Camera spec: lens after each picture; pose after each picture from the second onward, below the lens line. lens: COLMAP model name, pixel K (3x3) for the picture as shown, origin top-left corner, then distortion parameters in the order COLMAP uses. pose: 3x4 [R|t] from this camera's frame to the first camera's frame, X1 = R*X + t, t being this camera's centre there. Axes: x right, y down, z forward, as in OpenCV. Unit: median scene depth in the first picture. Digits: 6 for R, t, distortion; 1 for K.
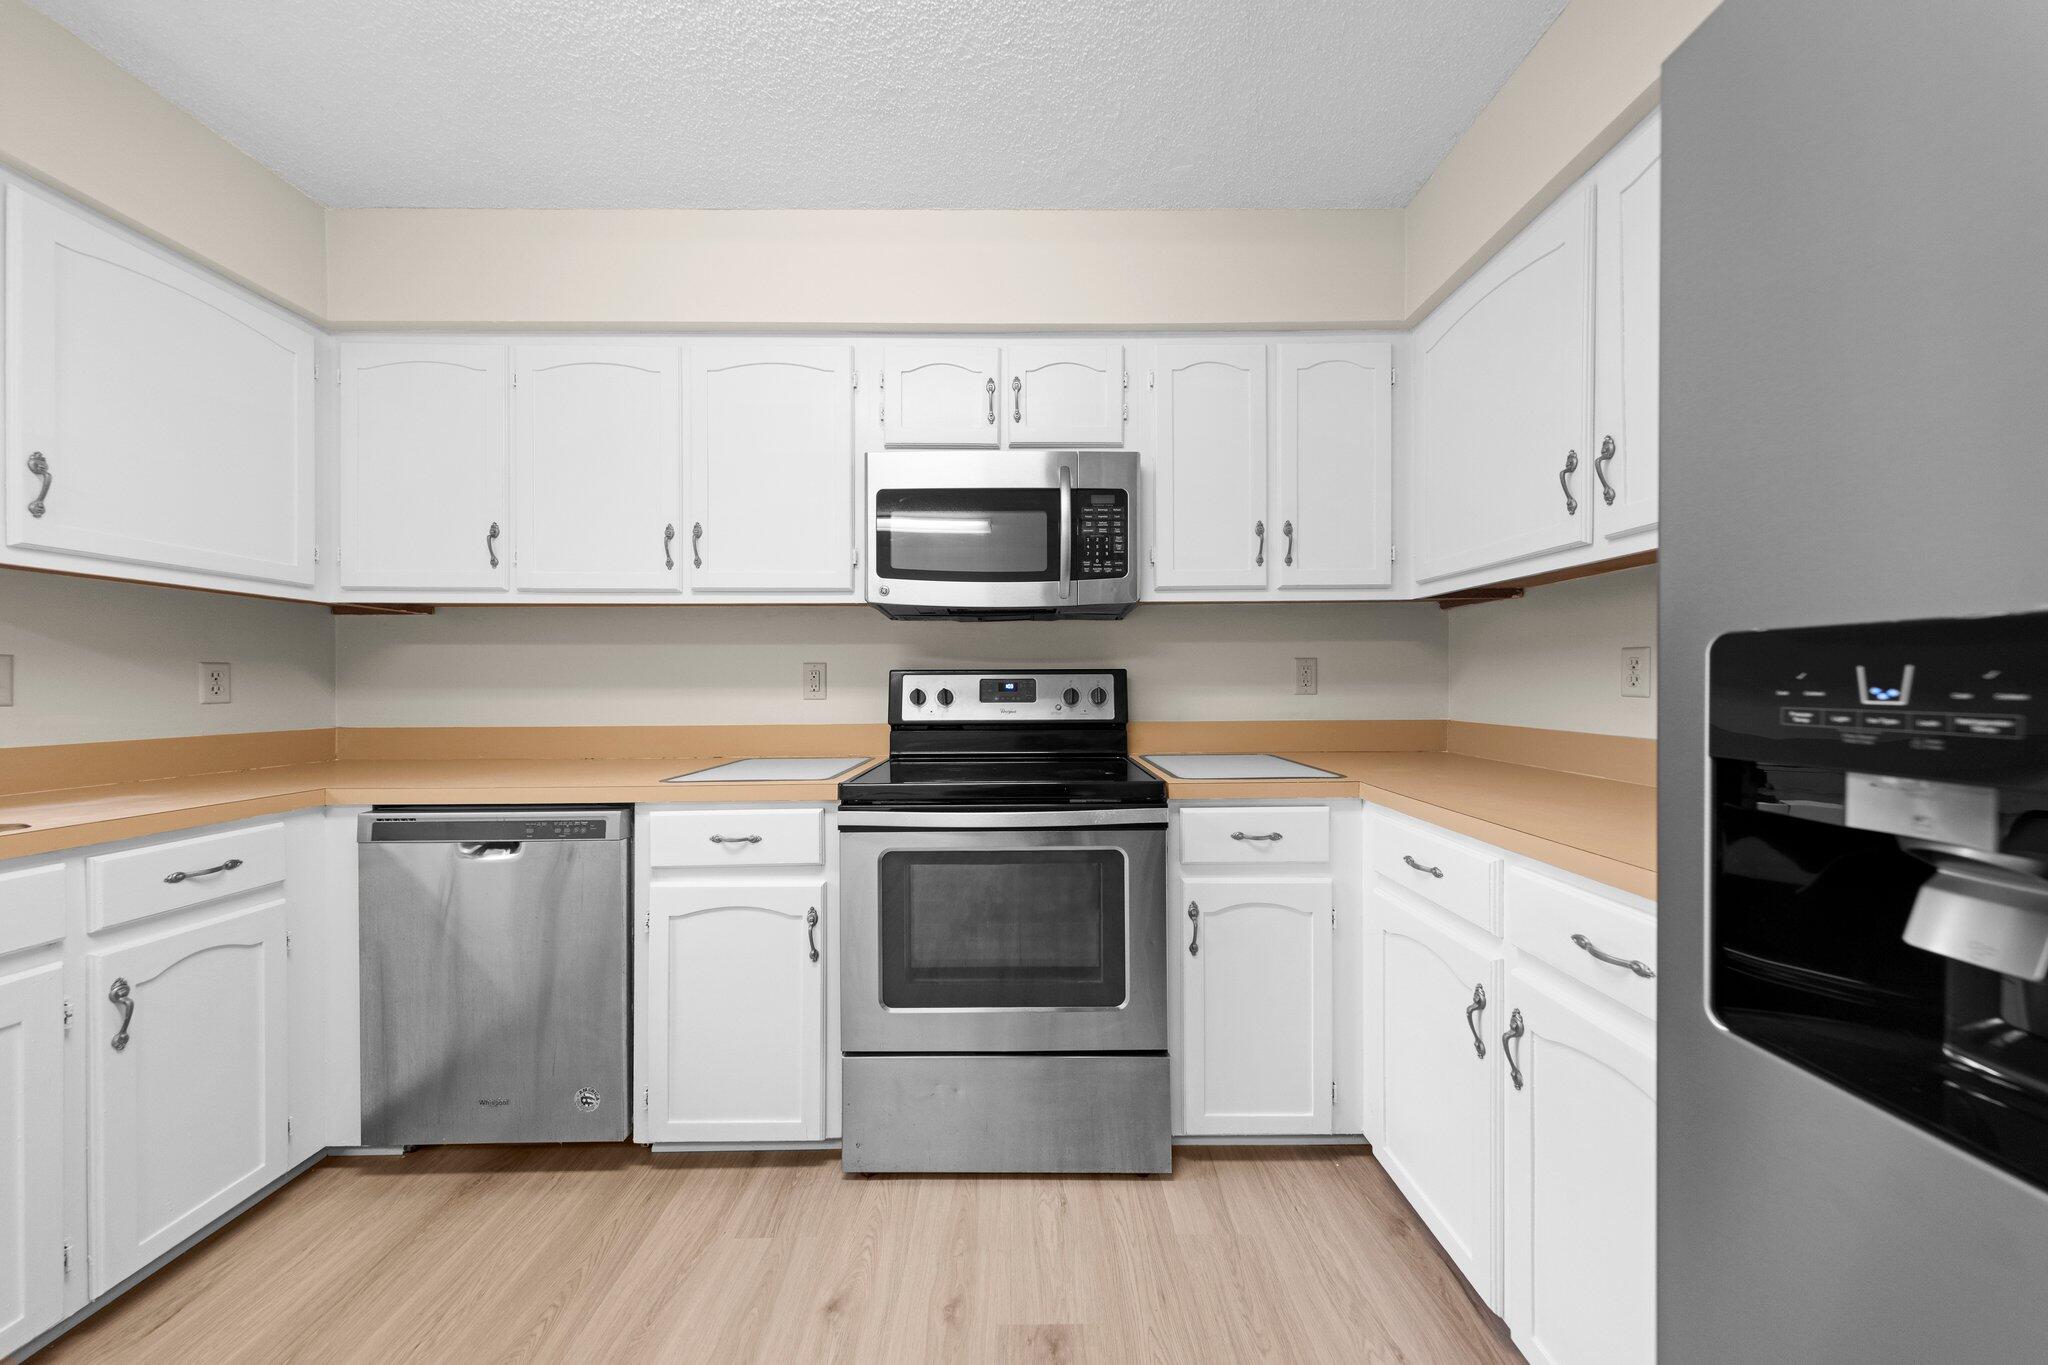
lens RADIAL K [[649.5, 0, 1033.6], [0, 649.5, 687.2], [0, 0, 1]] dist [0.001961, 0.000002]
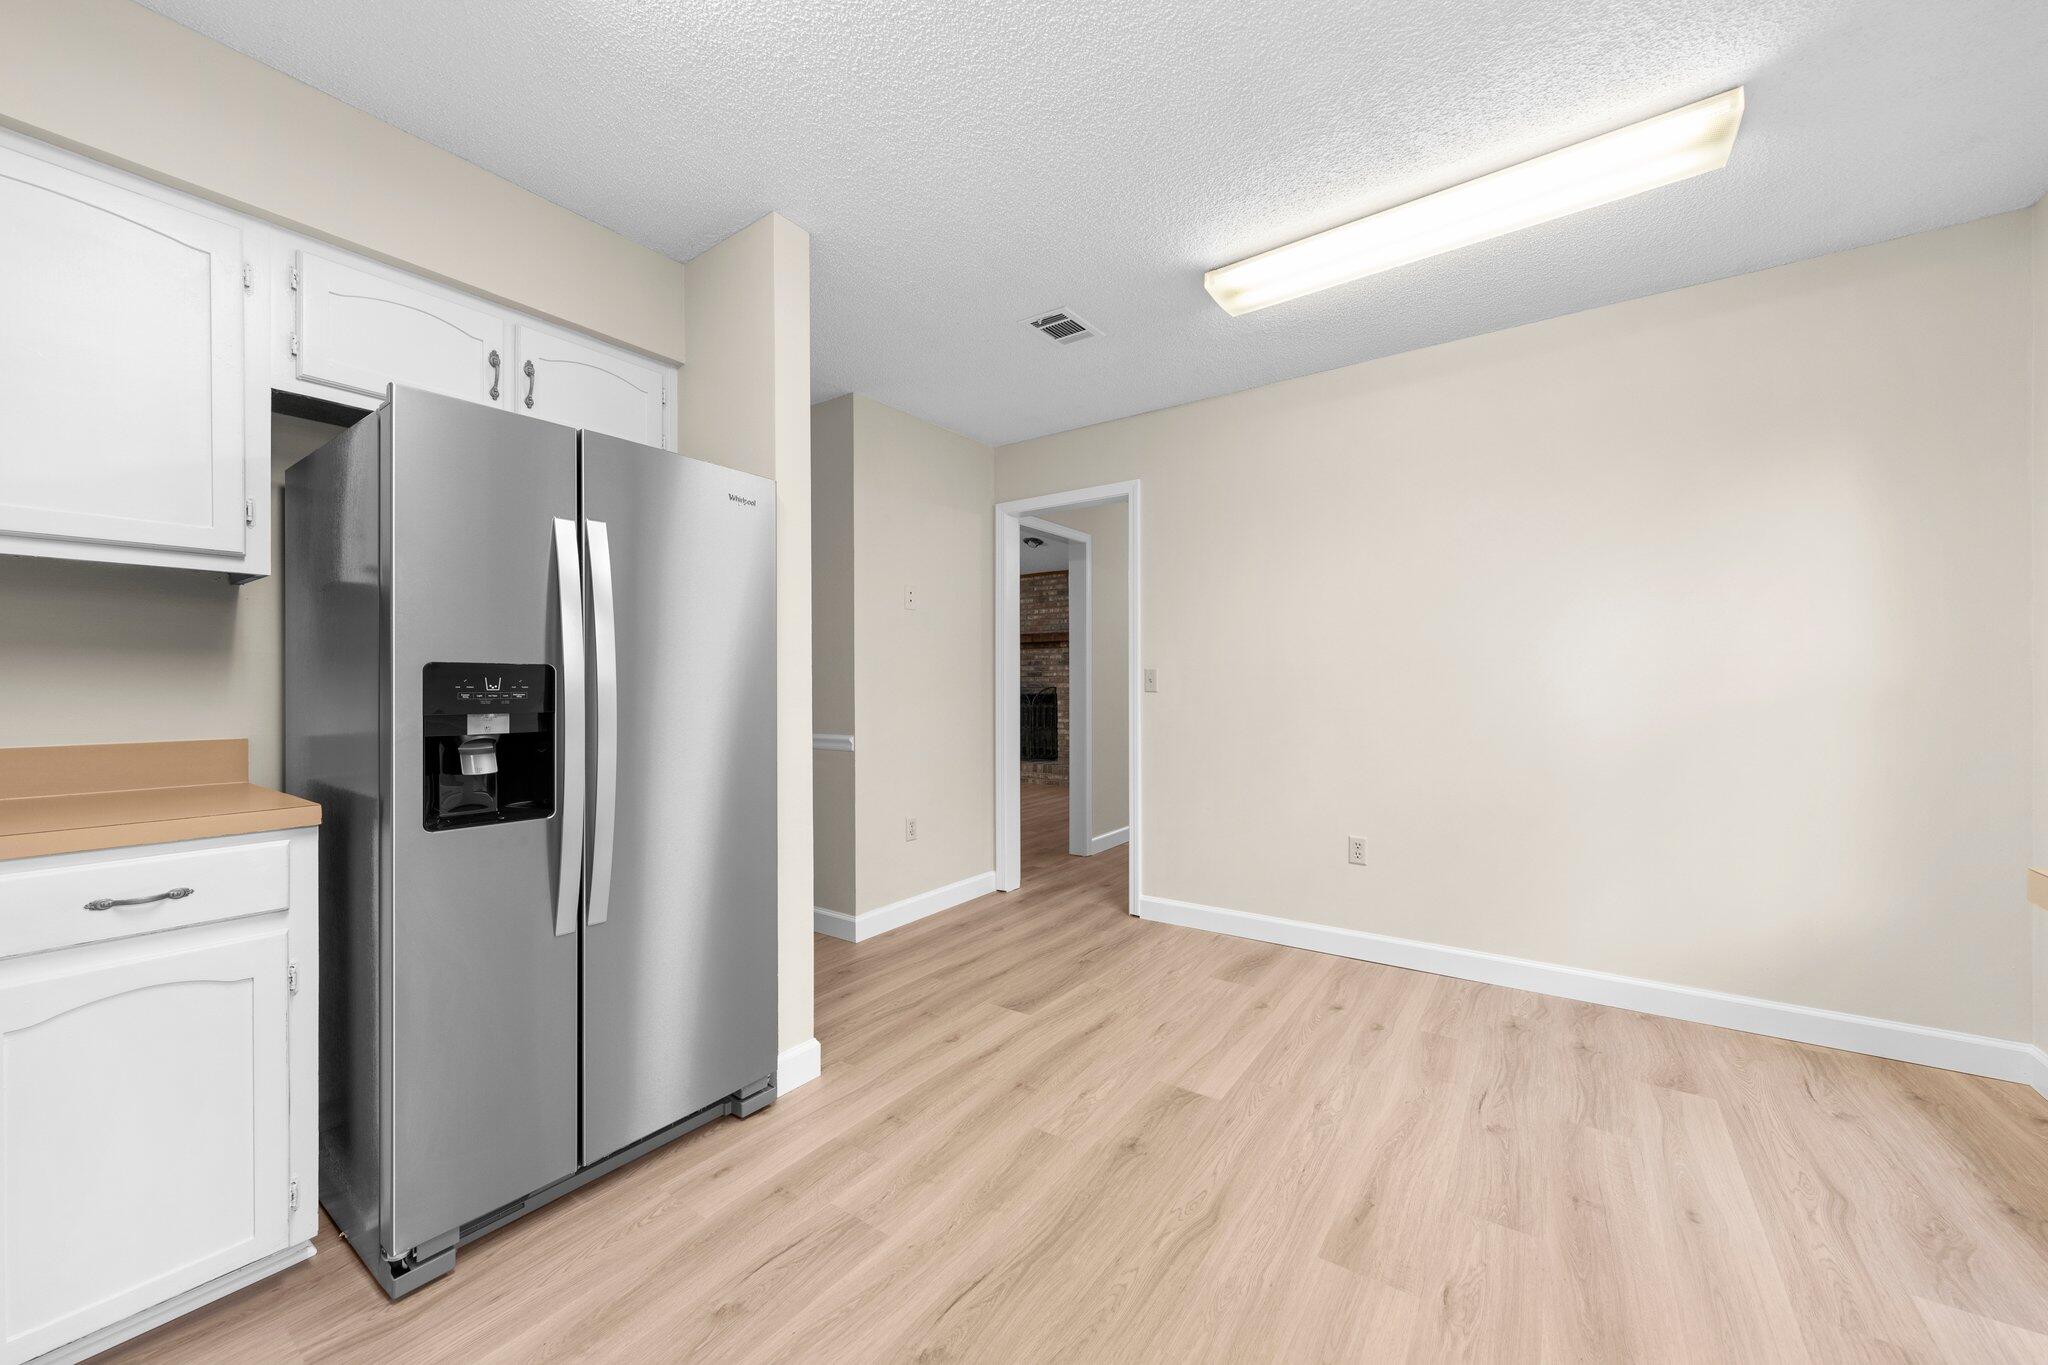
lens RADIAL K [[771.2, 0, 1005.1], [0, 771.2, 687.3], [0, 0, 1]] dist [0.001756, -0.000006]
pose [[-0.790179, 0.001915, 0.612873, -0.779665], [0.008524, 0.999933, 0.007866, 0.001145], [-0.612817, 0.011440, -0.790142, 0.658569]]
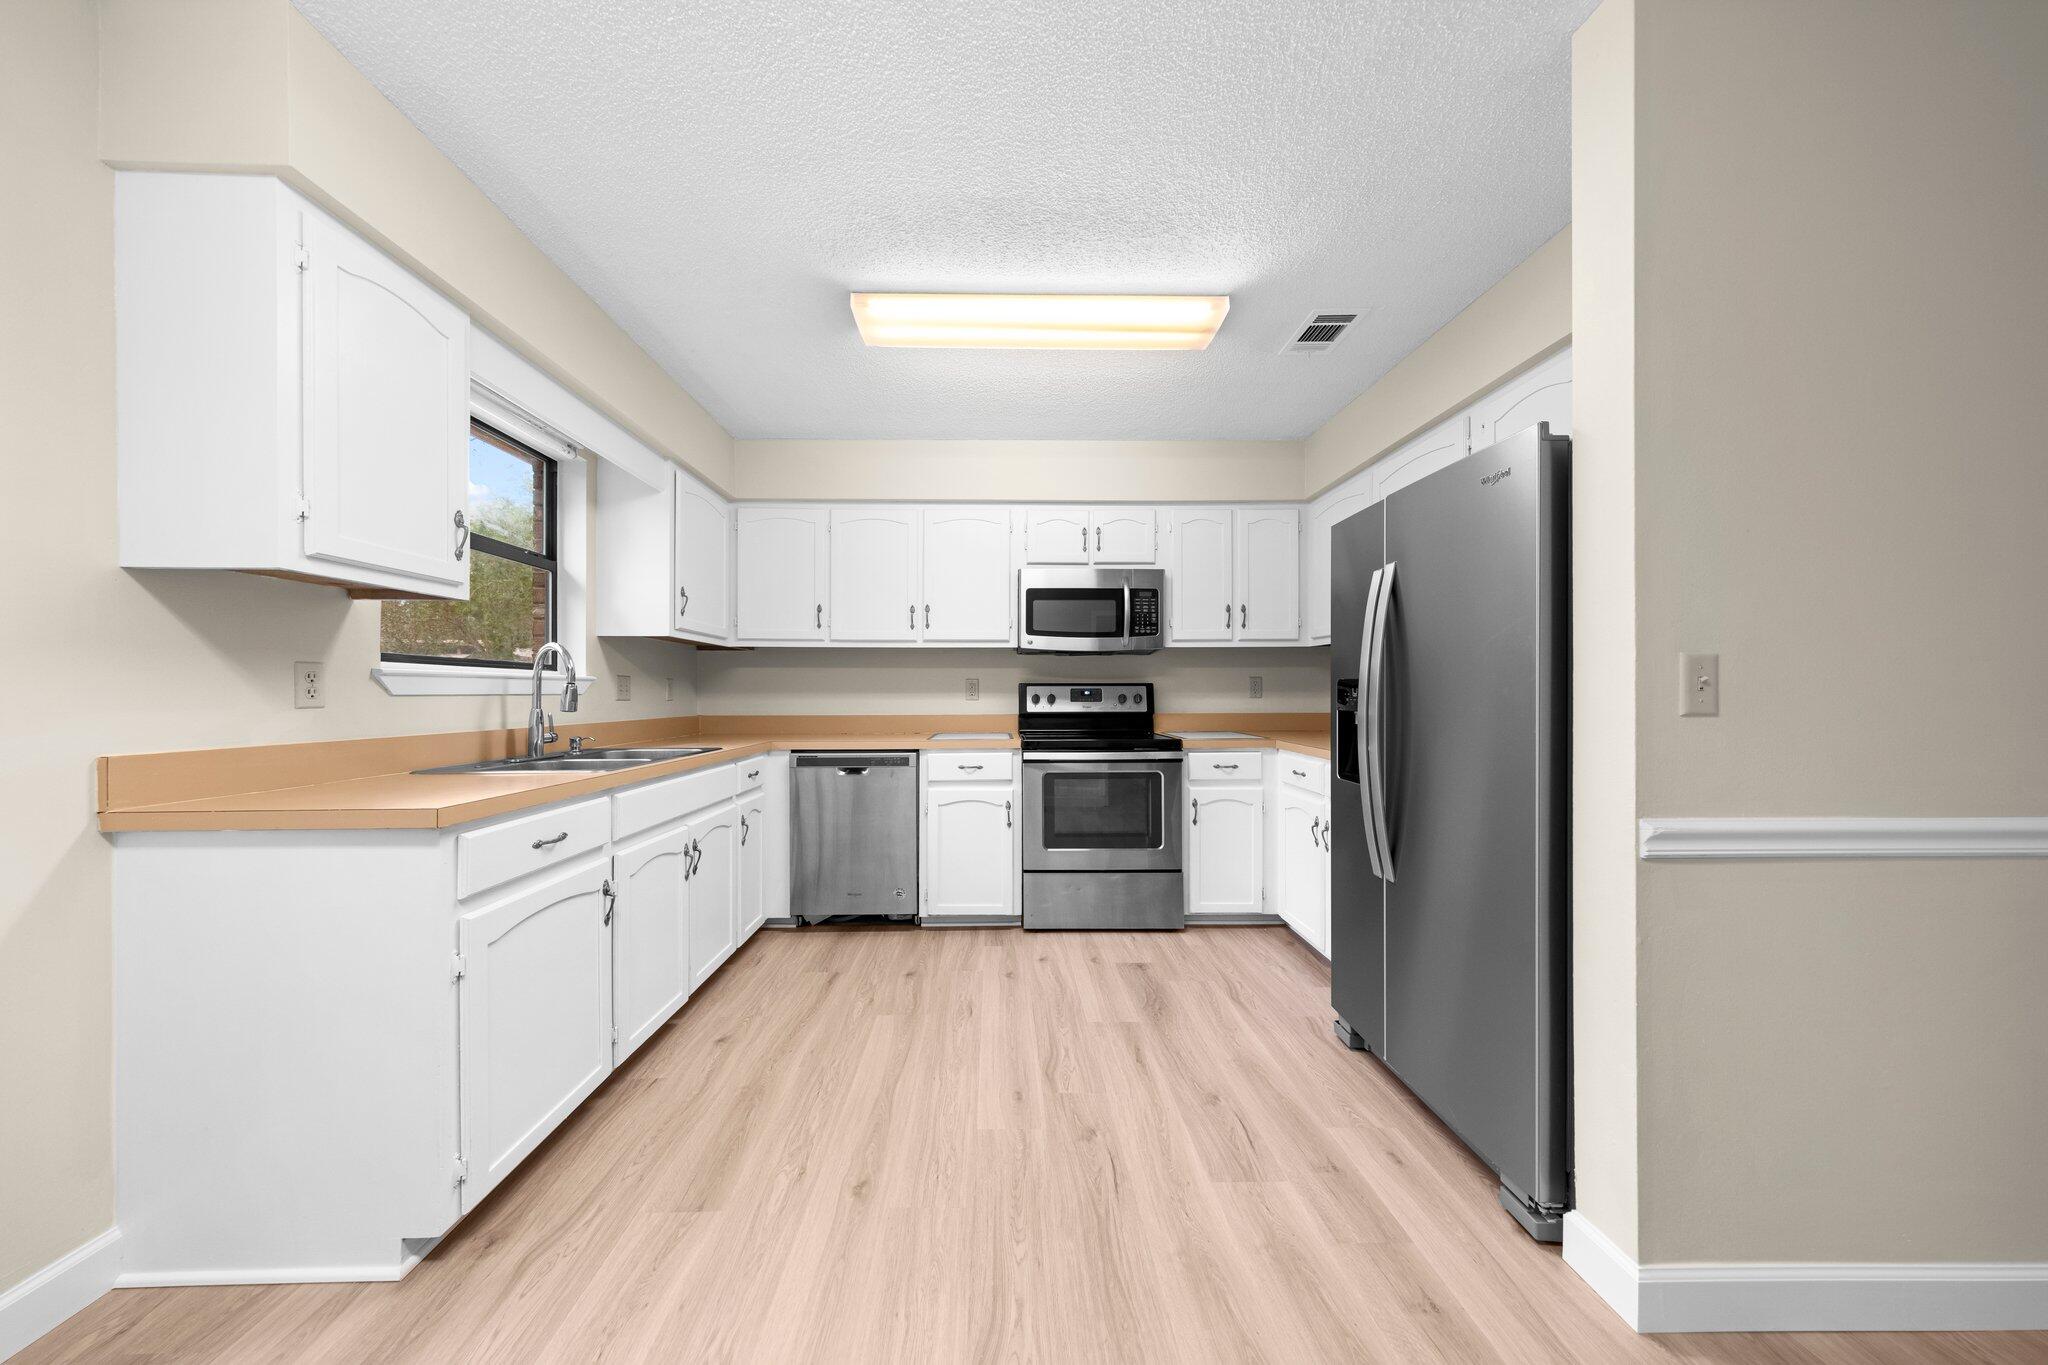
lens RADIAL K [[649.5, 0, 1021.1], [0, 649.5, 690.4], [0, 0, 1]] dist [0.001961, 0.000002]
pose [[0.999894, 0.003458, 0.014154, -0.328924], [-0.003340, 0.999959, -0.008393, 0.009981], [-0.014183, 0.008345, 0.999865, -1.033177]]
